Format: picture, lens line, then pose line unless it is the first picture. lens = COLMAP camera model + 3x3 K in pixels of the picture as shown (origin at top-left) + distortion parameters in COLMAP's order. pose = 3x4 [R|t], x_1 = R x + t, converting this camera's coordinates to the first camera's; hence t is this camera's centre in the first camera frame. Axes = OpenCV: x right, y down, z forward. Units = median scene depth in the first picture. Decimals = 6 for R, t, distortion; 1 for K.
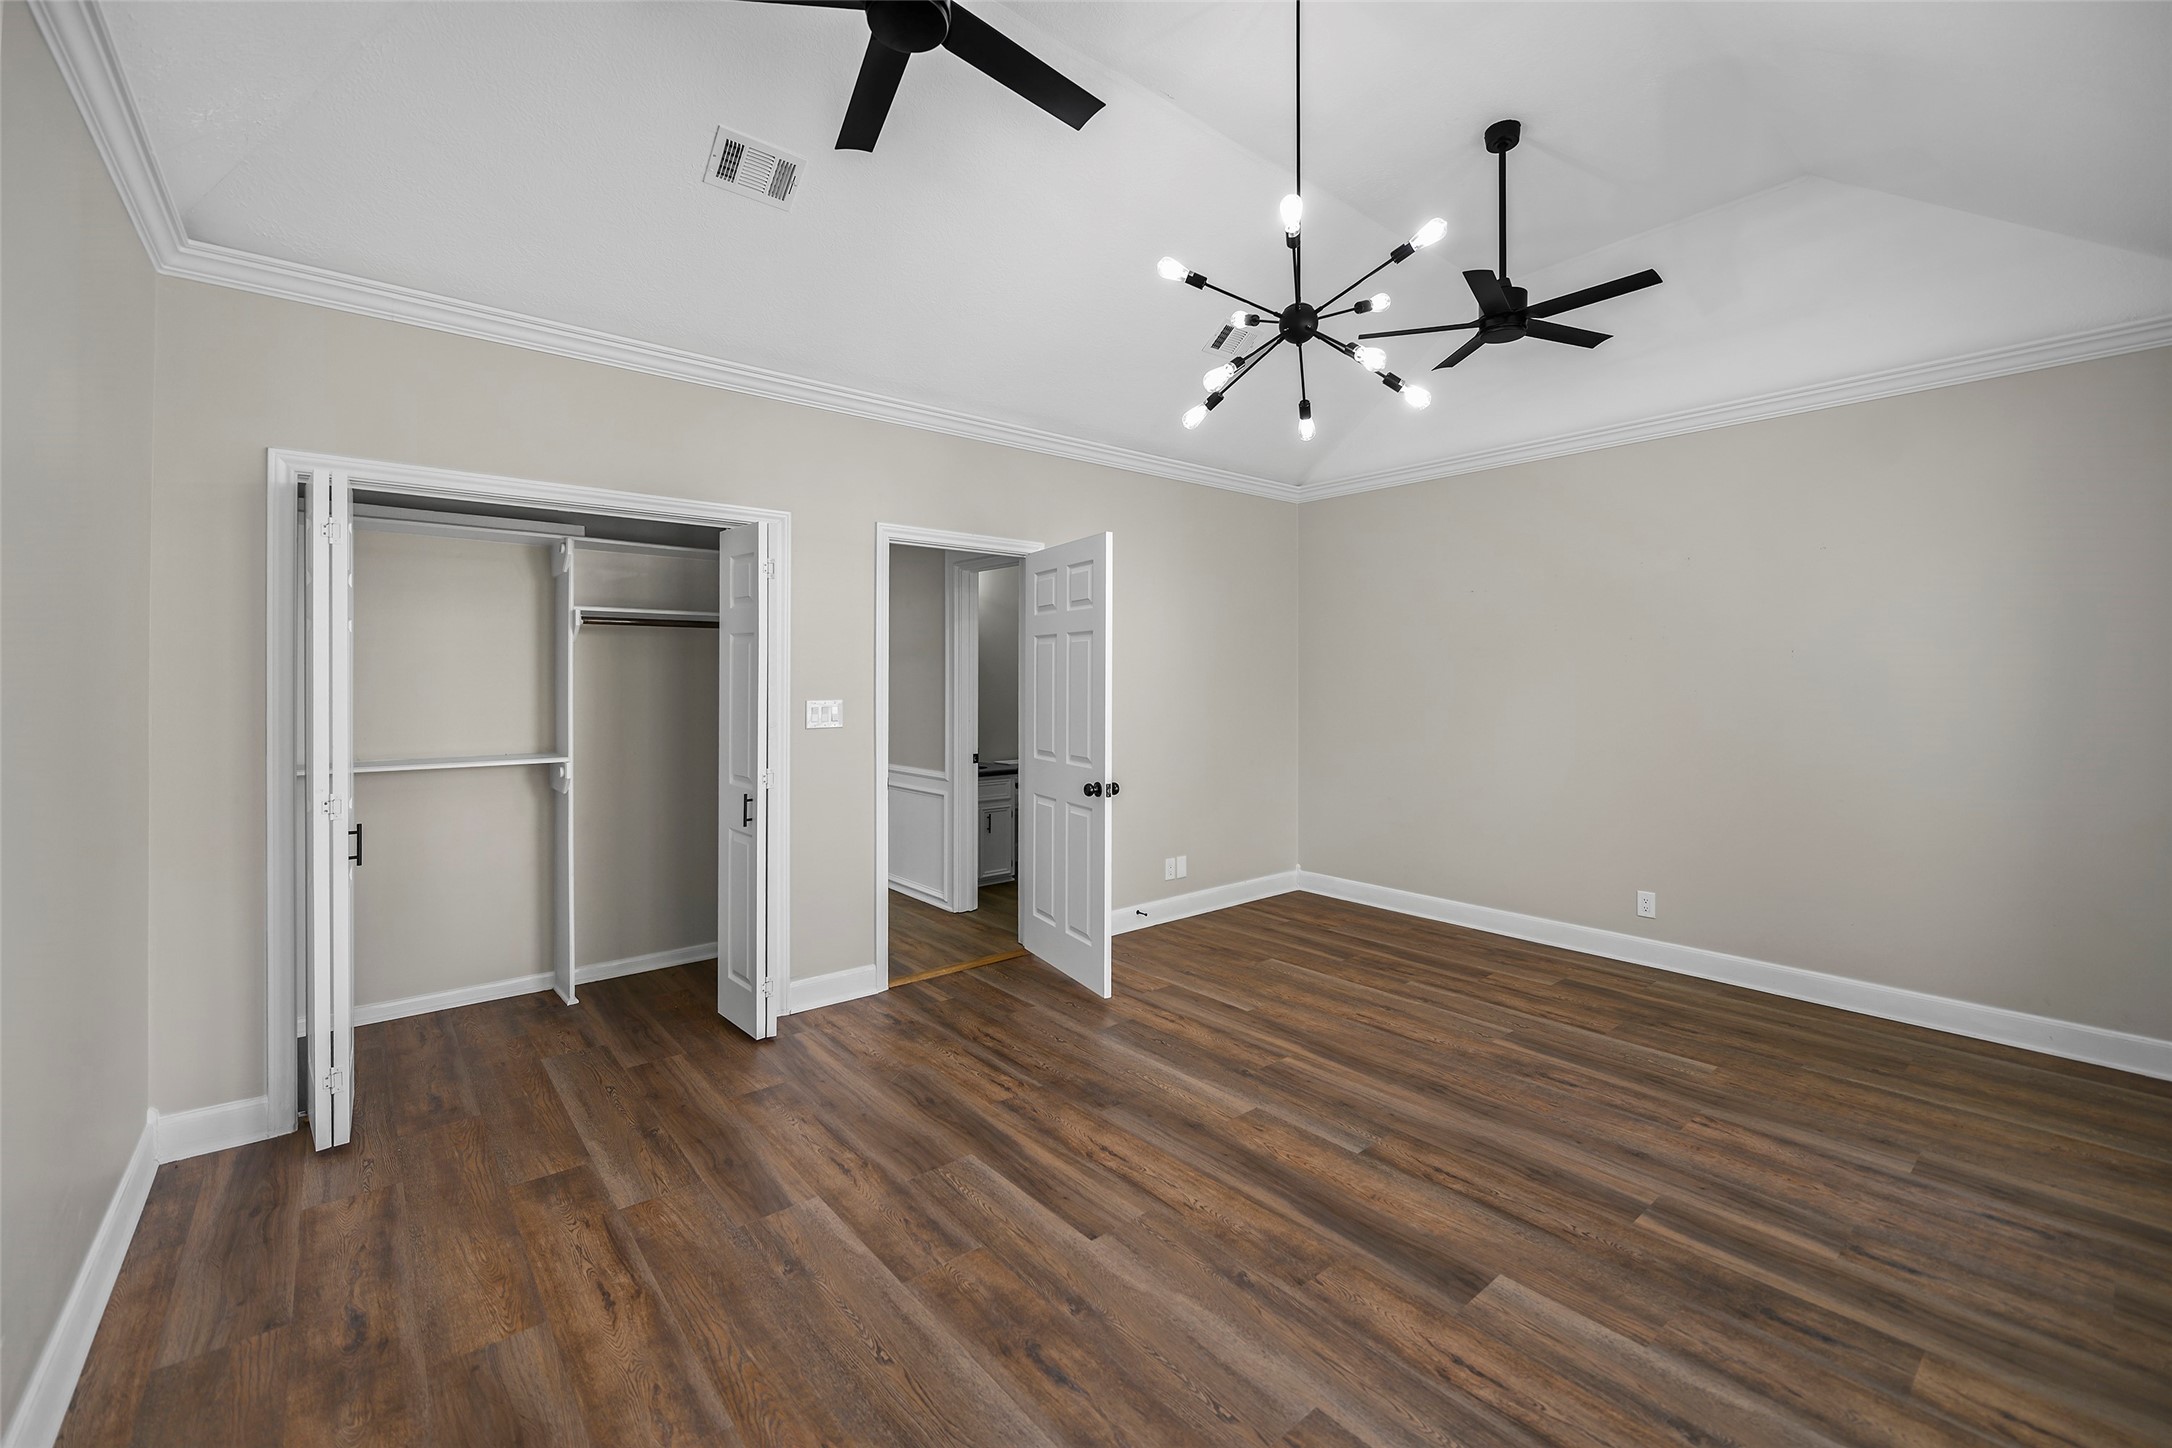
lens RADIAL K [[875.9, 0, 1086.1], [0, 875.9, 703.4], [0, 0, 1]] dist [0.000857, 0.000239]
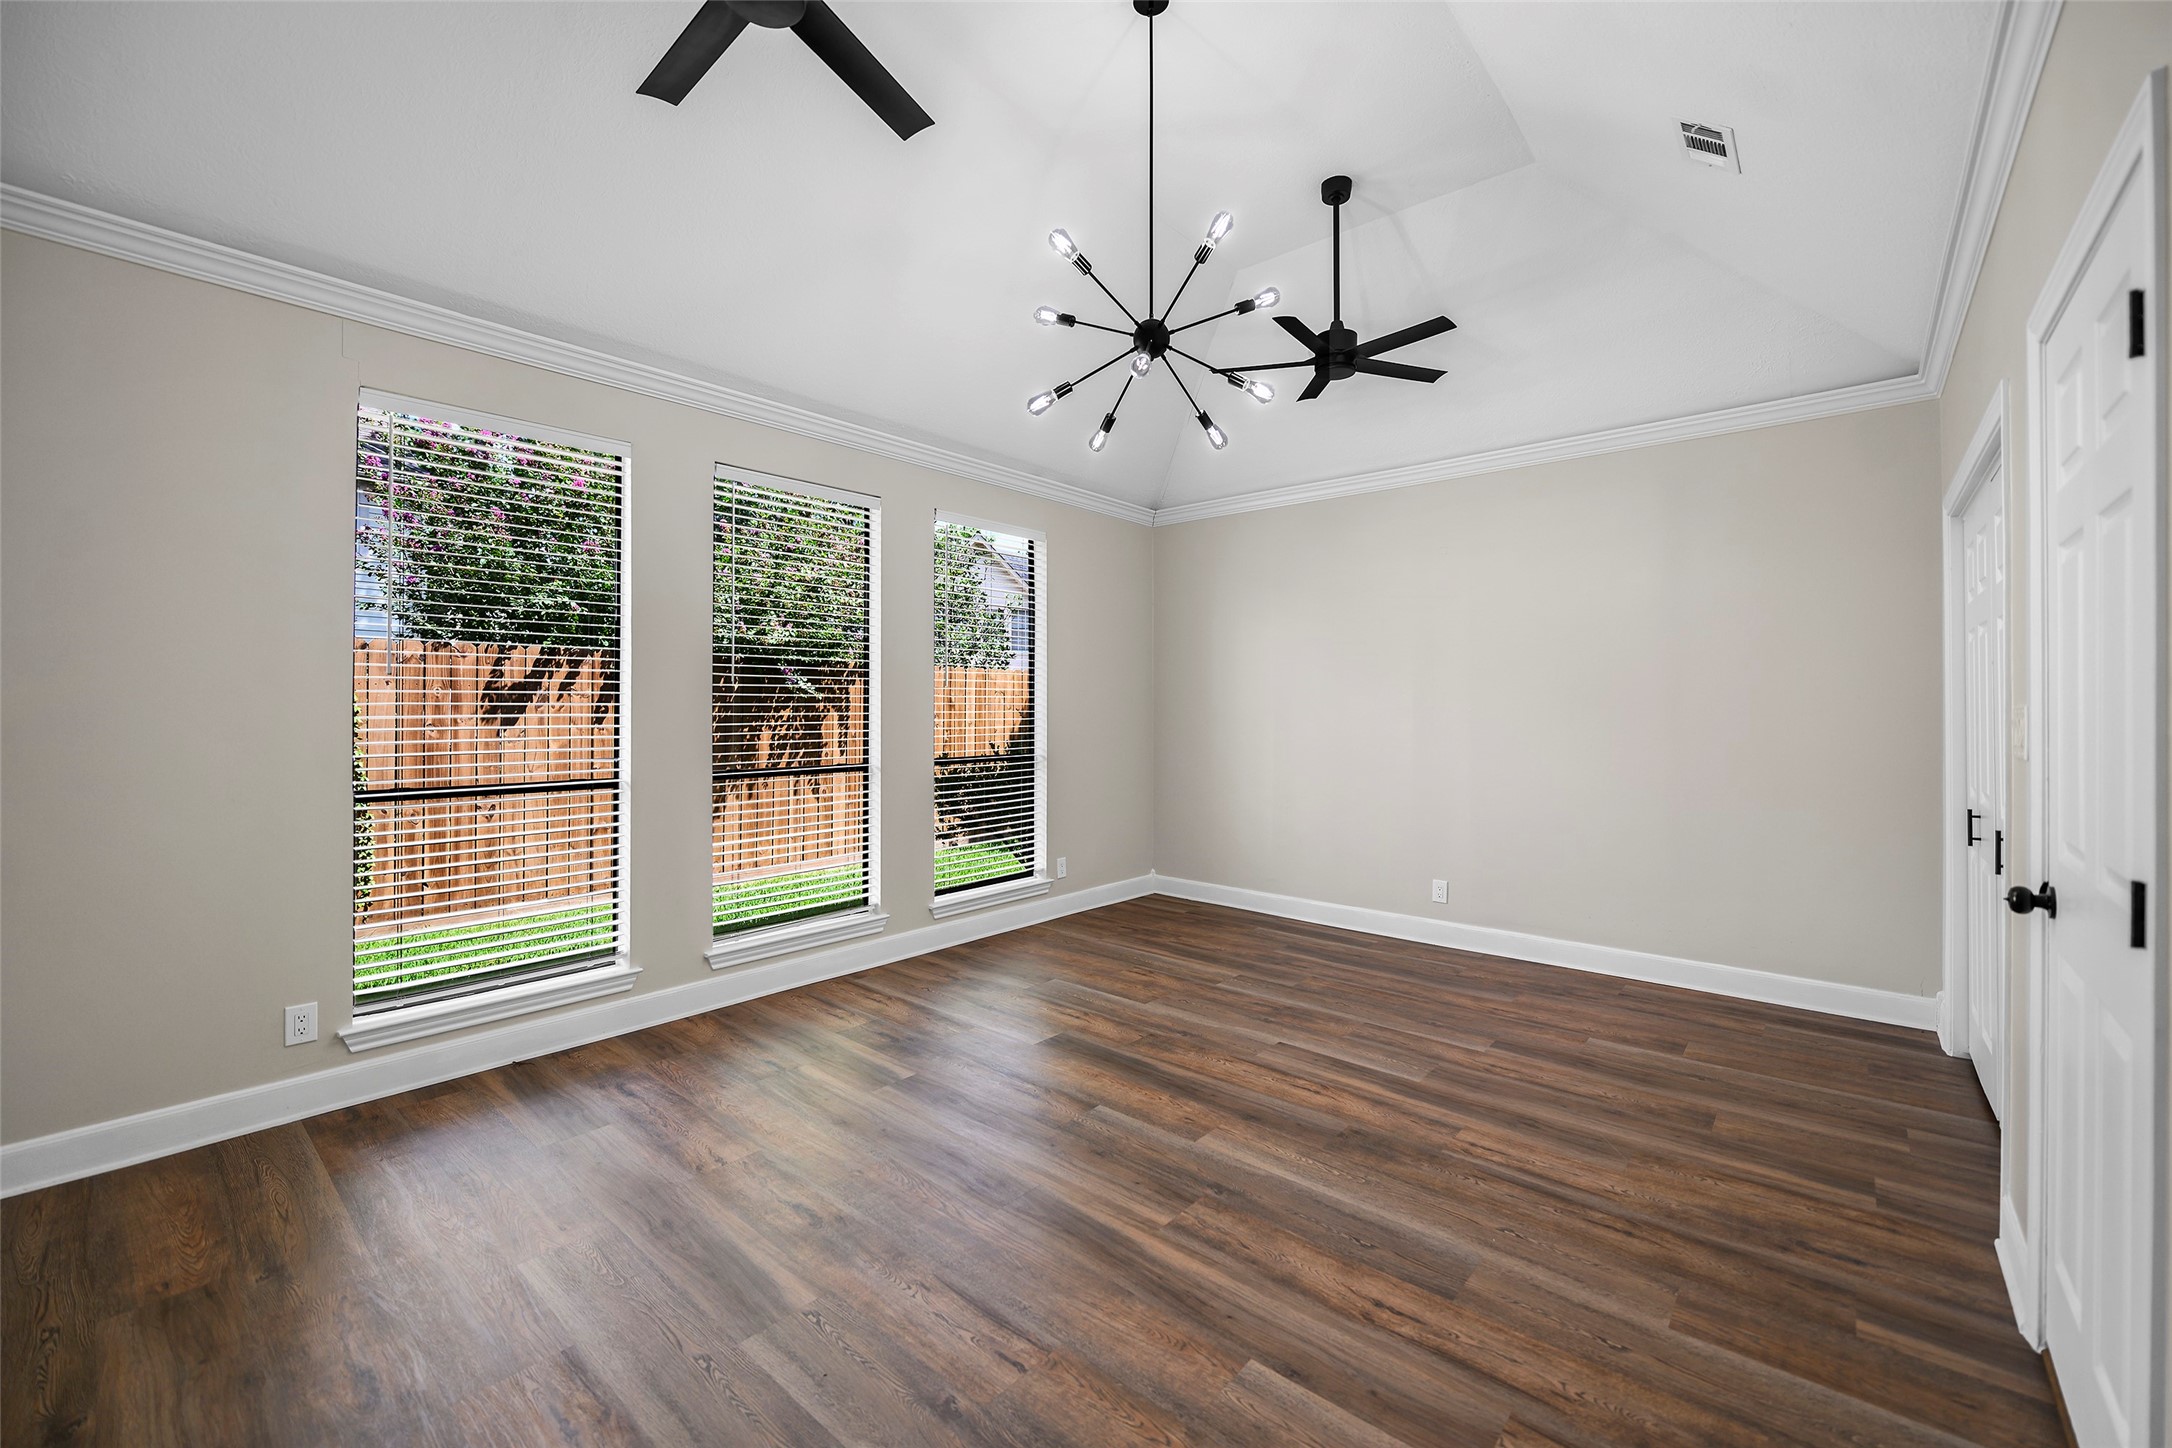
lens RADIAL K [[875.9, 0, 1085.0], [0, 875.9, 709.5], [0, 0, 1]] dist [0.000857, 0.000239]
pose [[-0.988145, -0.002367, -0.153507, 0.490825], [-0.005675, 0.999761, 0.021114, -0.014172], [0.153420, 0.021735, -0.987922, 2.047758]]
